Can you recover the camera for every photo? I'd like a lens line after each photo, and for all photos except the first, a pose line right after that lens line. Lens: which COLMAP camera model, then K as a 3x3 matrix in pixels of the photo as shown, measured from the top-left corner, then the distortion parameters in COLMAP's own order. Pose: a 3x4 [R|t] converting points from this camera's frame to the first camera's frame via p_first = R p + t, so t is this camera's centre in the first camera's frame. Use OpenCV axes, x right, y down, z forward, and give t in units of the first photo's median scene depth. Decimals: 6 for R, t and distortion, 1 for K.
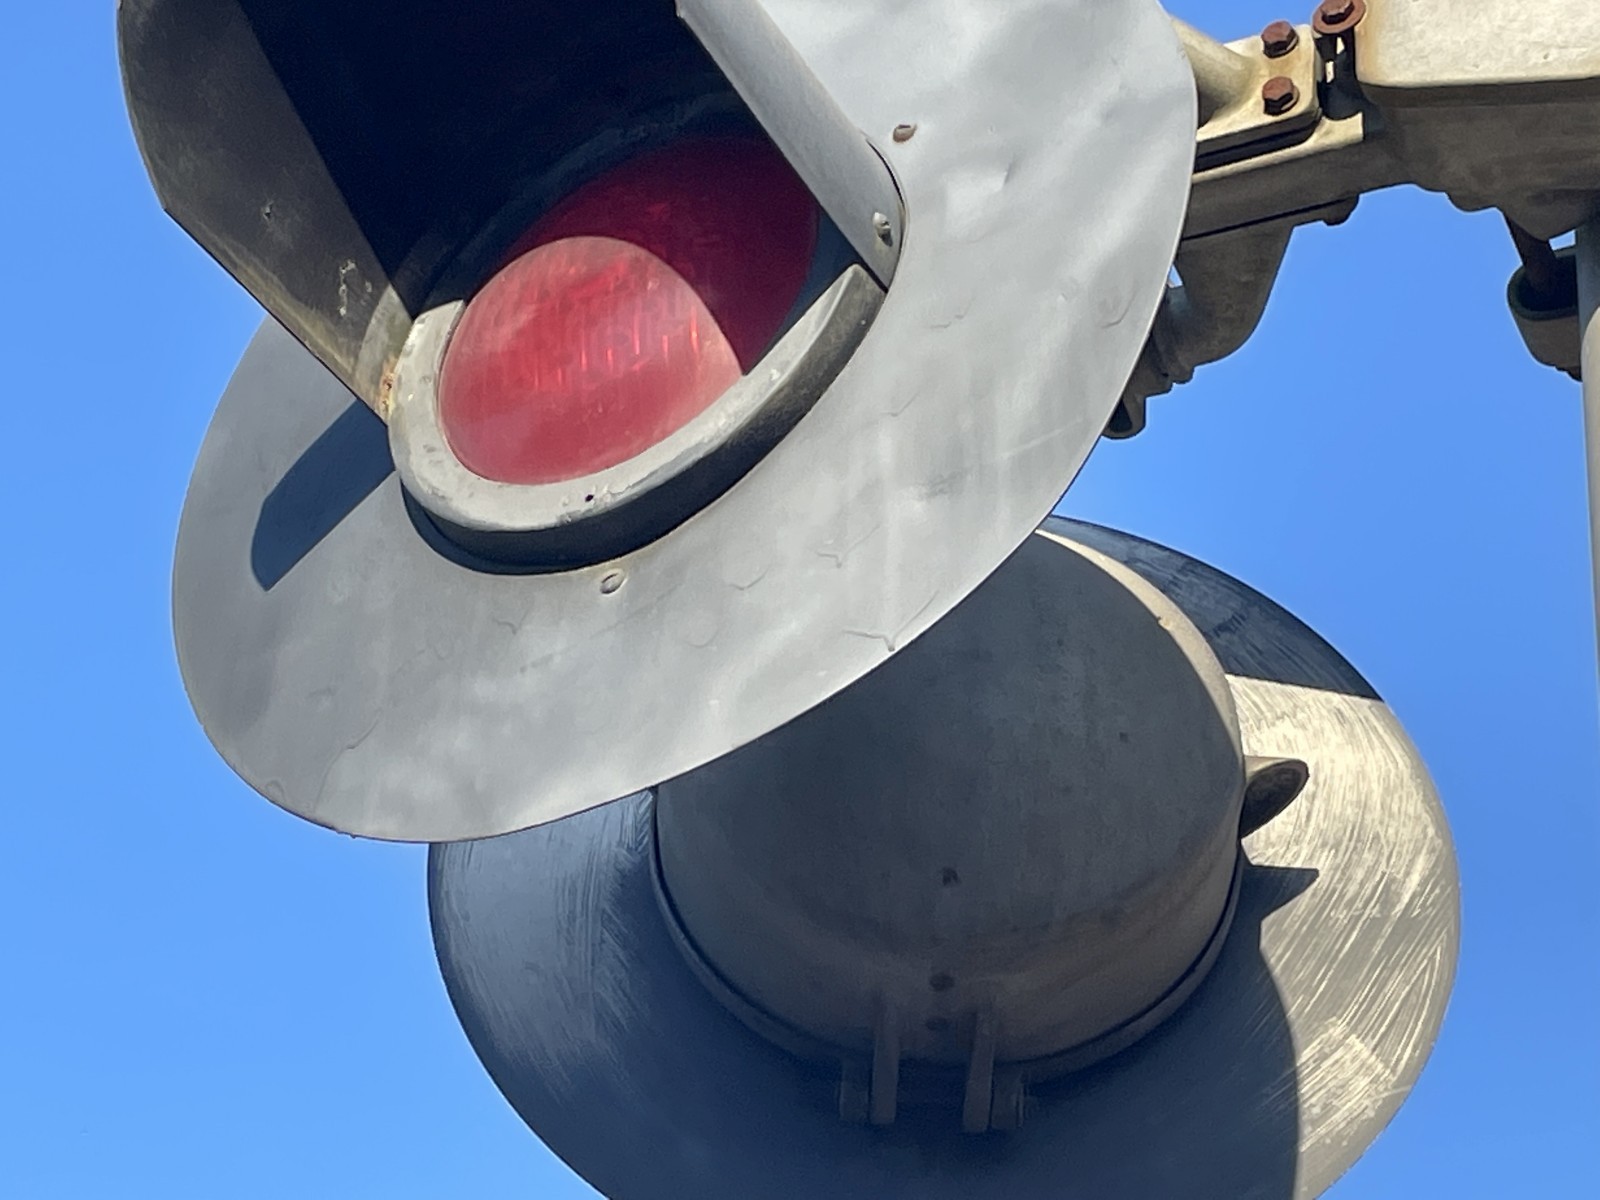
lens RADIAL K [[3932.1, 0, 798.6], [0, 3932.1, 603.9], [0, 0, 1]] dist [0.131912, 0.000000]
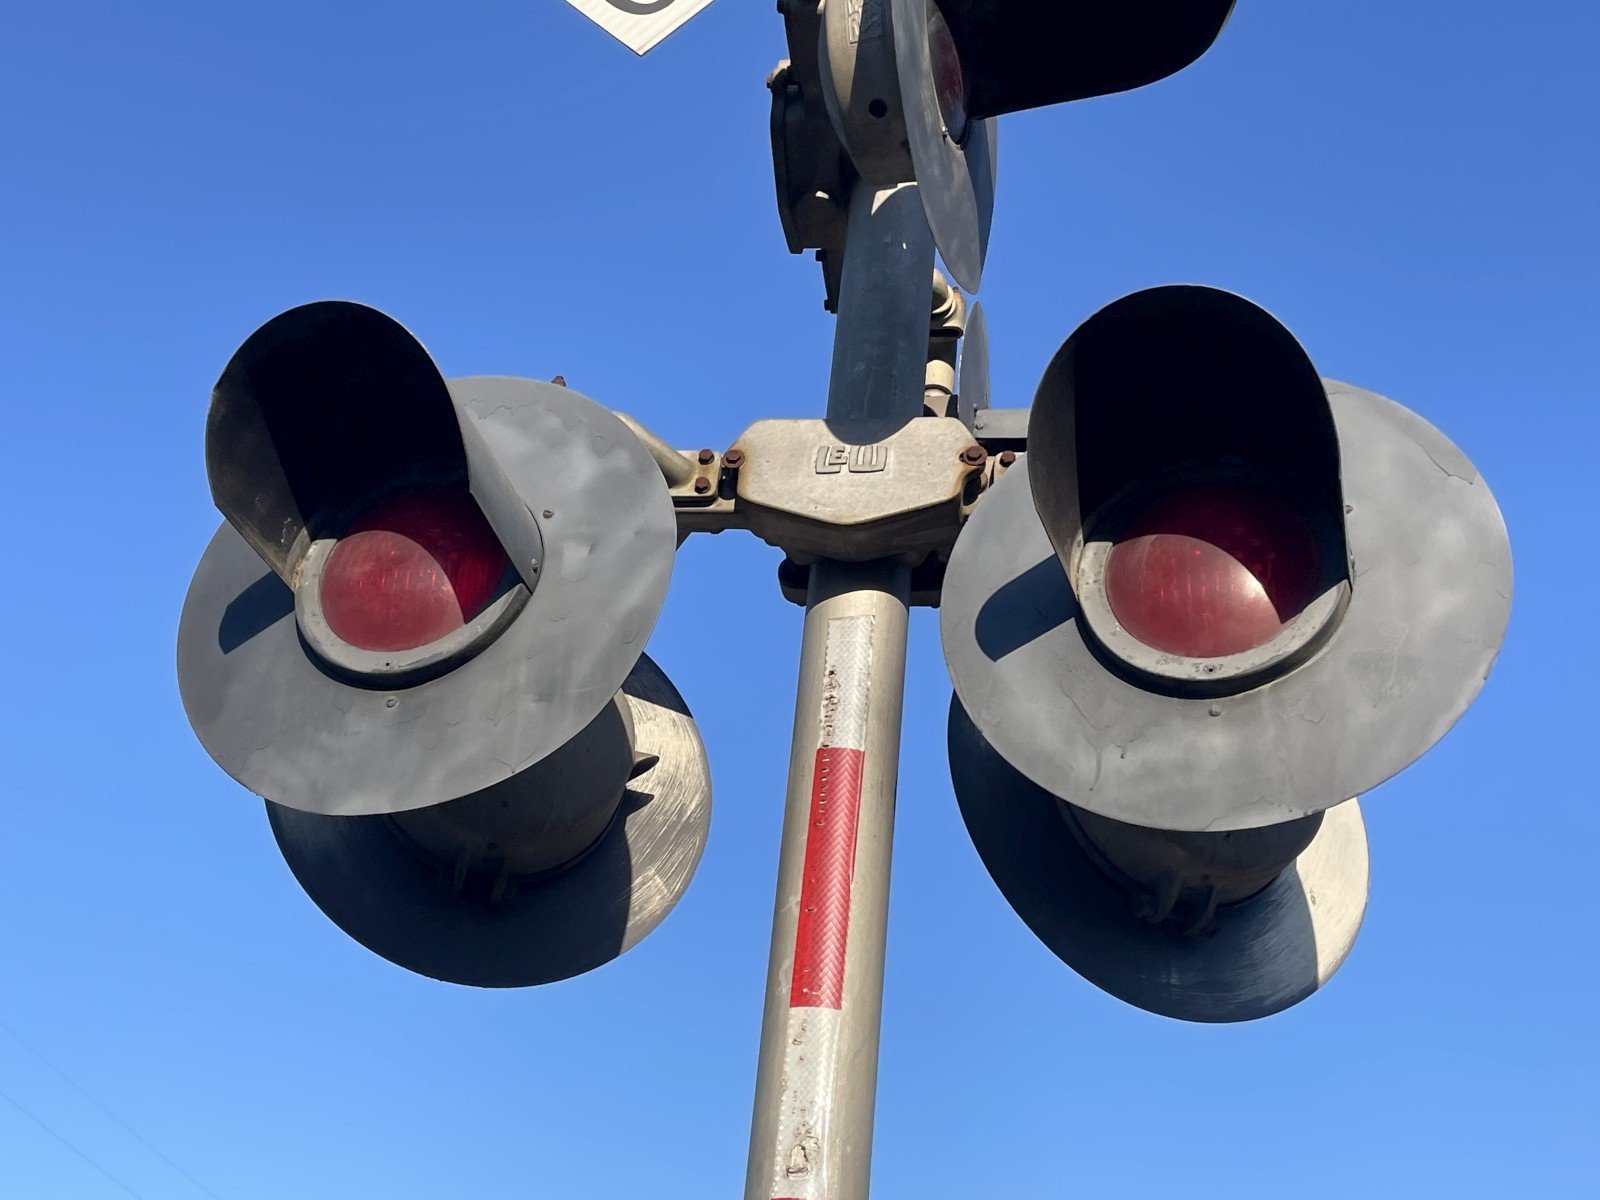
lens RADIAL K [[1947.4, 0, 805.9], [0, 1947.4, 586.2], [0, 0, 1]] dist [0.103928, 0.000000]
pose [[0.955956, 0.164244, 0.243254, -0.097148], [-0.193789, 0.975640, 0.102818, -0.218332], [-0.220441, -0.145430, 0.964498, -0.139974]]
